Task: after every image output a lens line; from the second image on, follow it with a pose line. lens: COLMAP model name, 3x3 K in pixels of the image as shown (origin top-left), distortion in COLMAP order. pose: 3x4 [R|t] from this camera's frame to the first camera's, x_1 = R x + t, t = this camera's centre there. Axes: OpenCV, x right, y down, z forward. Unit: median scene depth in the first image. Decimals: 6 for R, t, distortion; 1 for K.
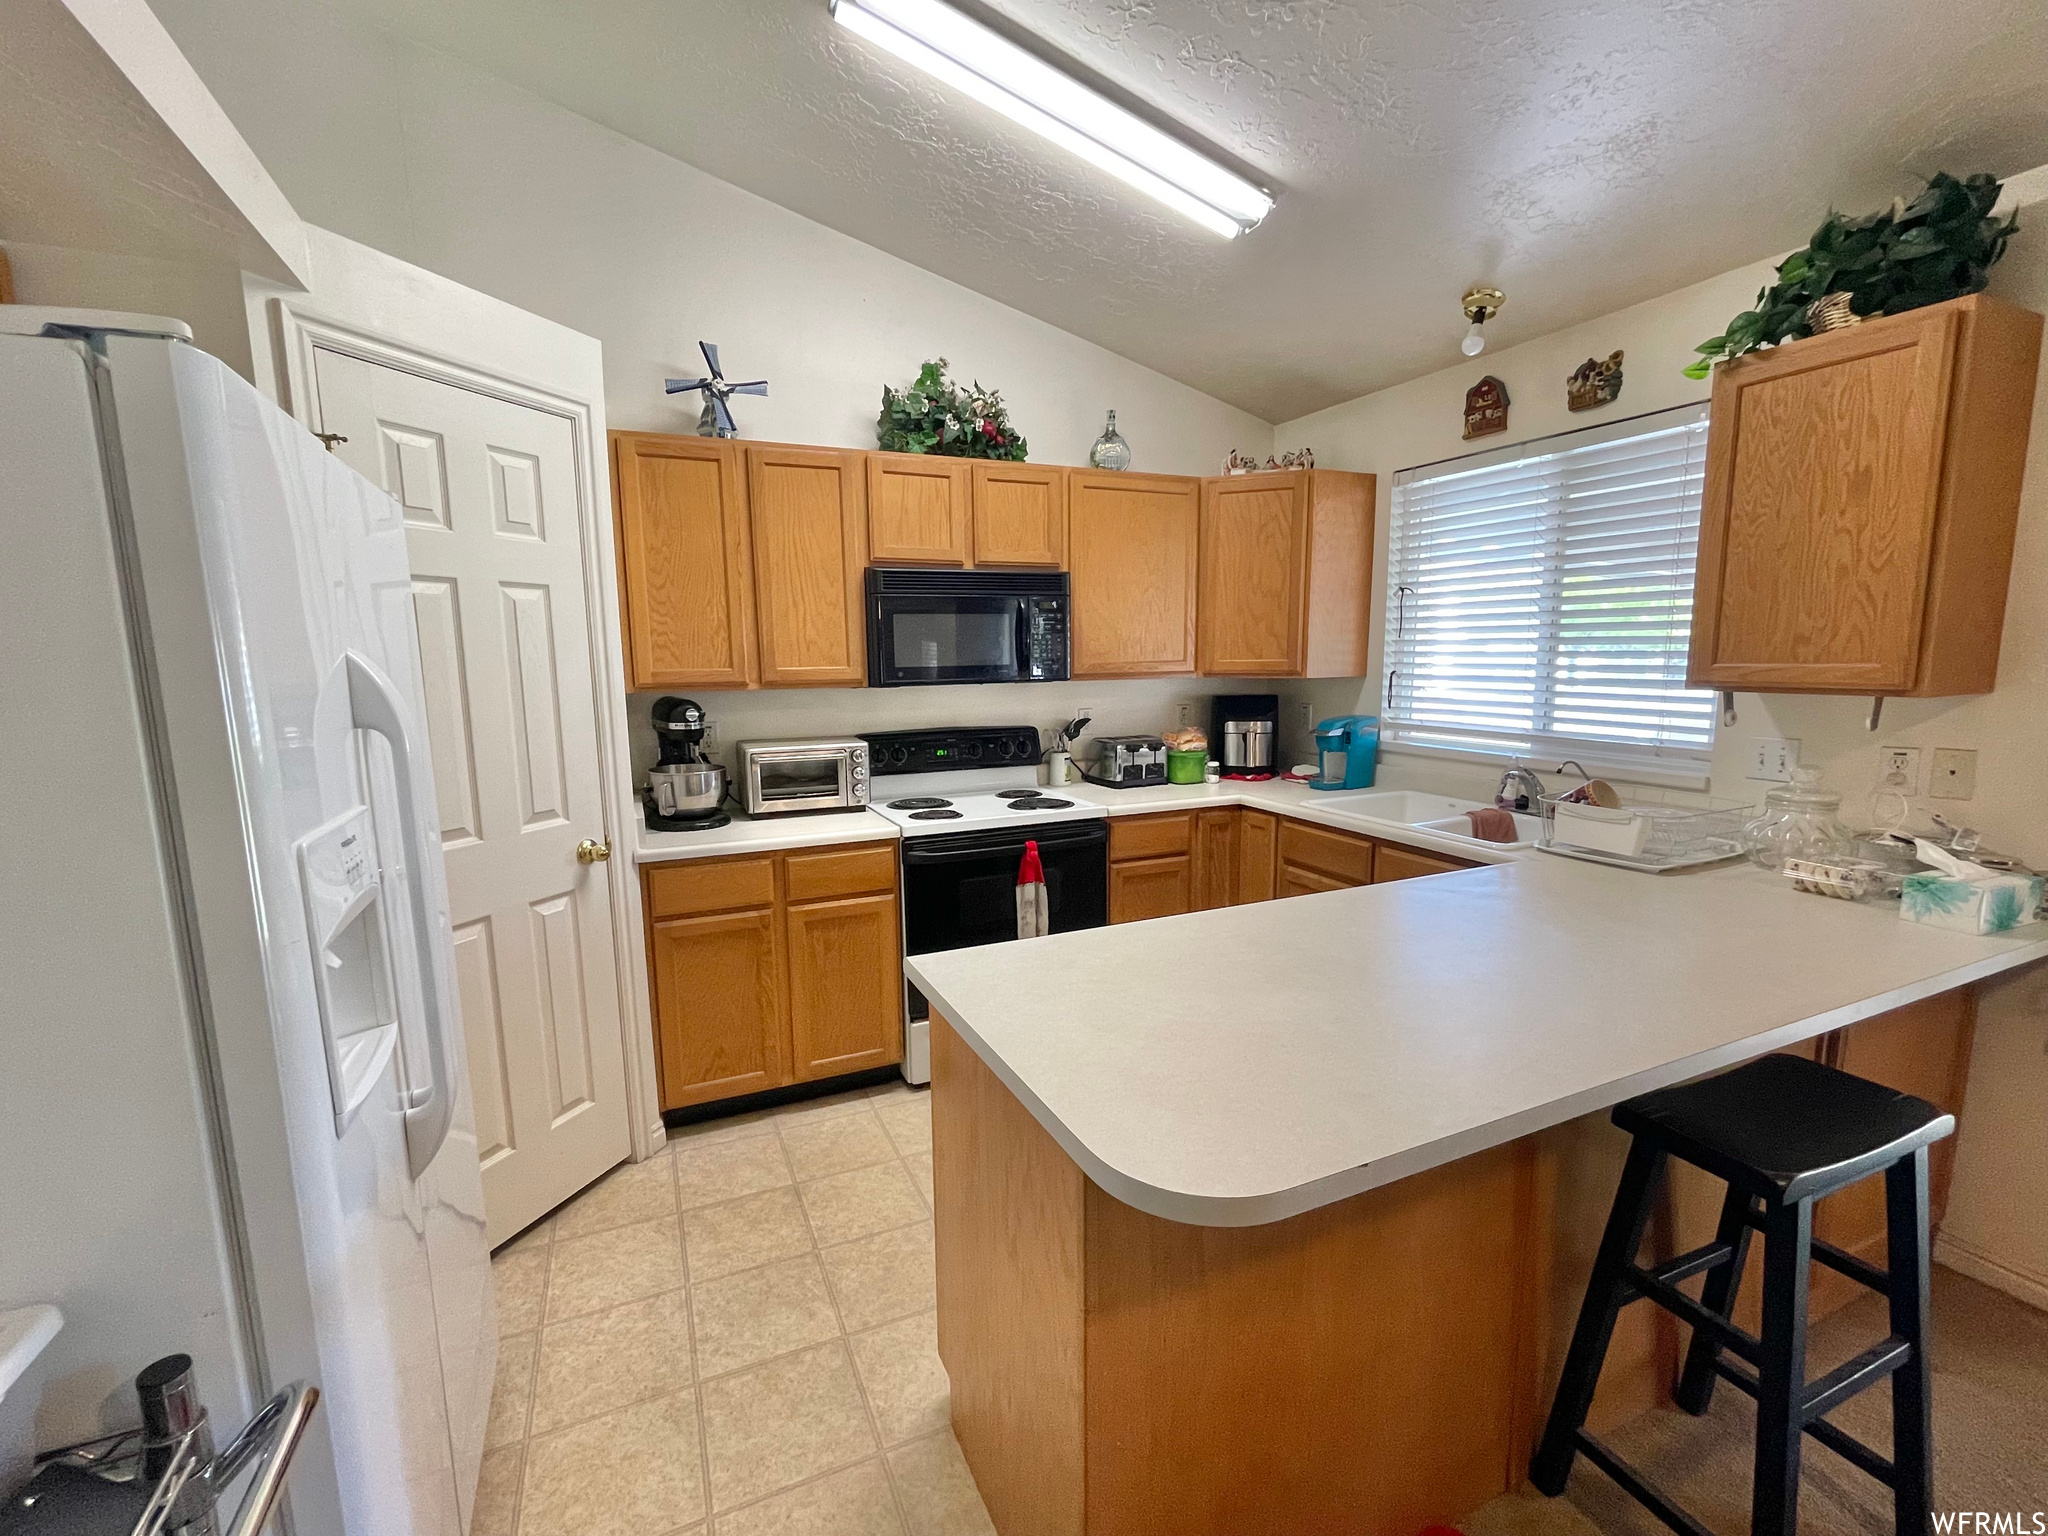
lens RADIAL K [[876.2, 0, 1016.6], [0, 876.2, 778.0], [0, 0, 1]] dist [-0.001100, -0.001394]
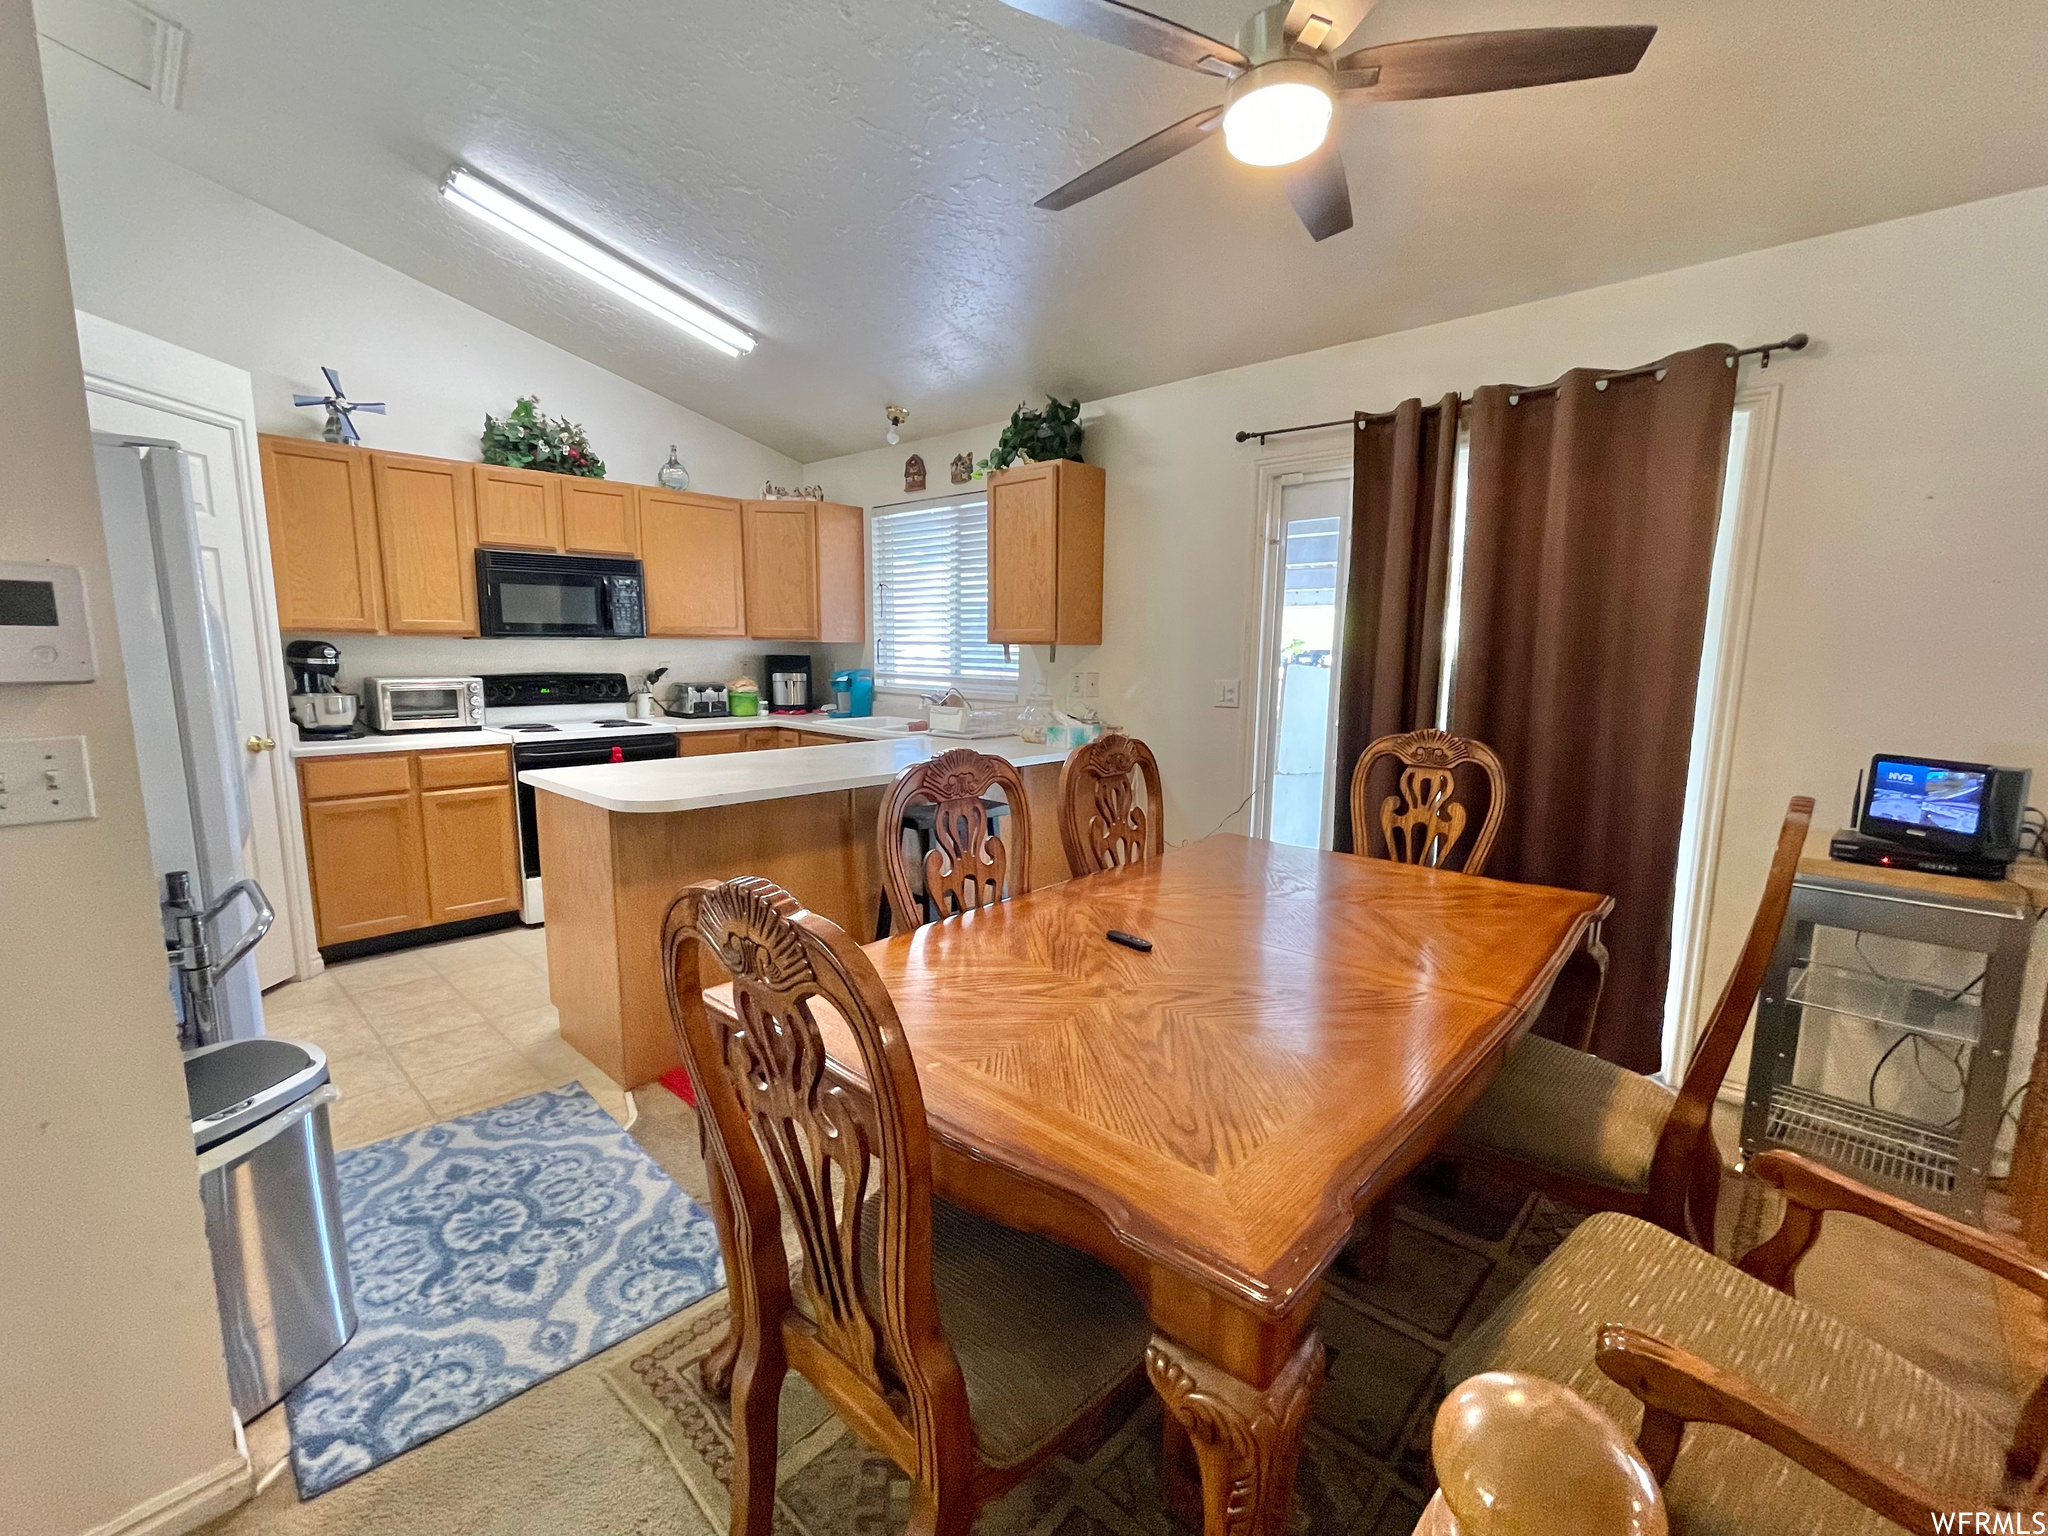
lens RADIAL K [[876.2, 0, 1012.2], [0, 876.2, 777.4], [0, 0, 1]] dist [-0.001100, -0.001394]
pose [[0.923772, -0.035431, 0.381299, 0.066168], [0.032306, 0.999371, 0.014594, 0.121746], [-0.381577, -0.001163, 0.924336, -0.574442]]
